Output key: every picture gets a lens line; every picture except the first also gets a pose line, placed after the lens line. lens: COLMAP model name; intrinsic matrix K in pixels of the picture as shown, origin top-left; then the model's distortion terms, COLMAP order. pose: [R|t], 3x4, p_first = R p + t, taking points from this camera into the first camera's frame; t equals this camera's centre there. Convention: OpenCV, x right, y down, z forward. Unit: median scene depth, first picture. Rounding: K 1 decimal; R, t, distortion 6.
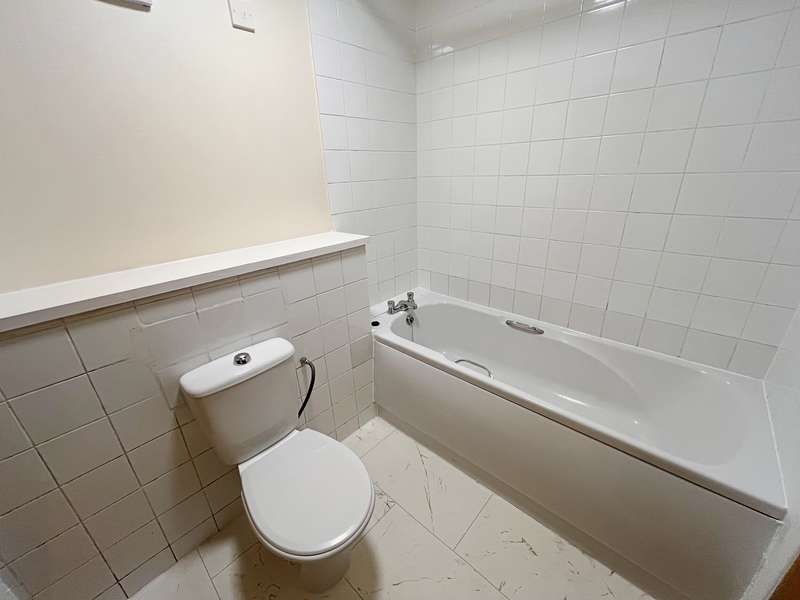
lens RADIAL K [[322.6, 0, 400.4], [0, 322.6, 299.3], [0, 0, 1]] dist [-0.005327, -0.000342]
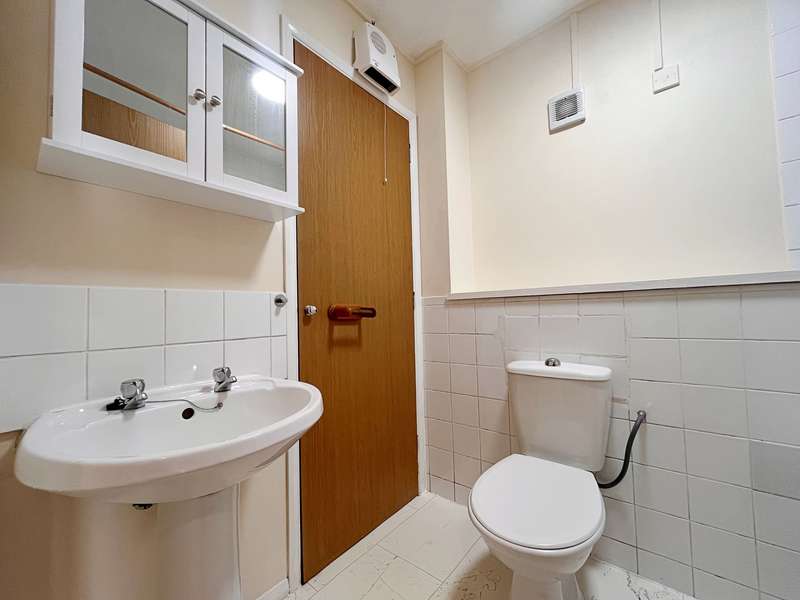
lens RADIAL K [[322.6, 0, 398.0], [0, 322.6, 300.9], [0, 0, 1]] dist [-0.005327, -0.000342]
pose [[0.041466, -0.003956, -0.999132, 0.578029], [-0.341505, 0.939710, -0.017894, 0.175715], [0.938965, 0.341951, 0.037615, 0.352166]]
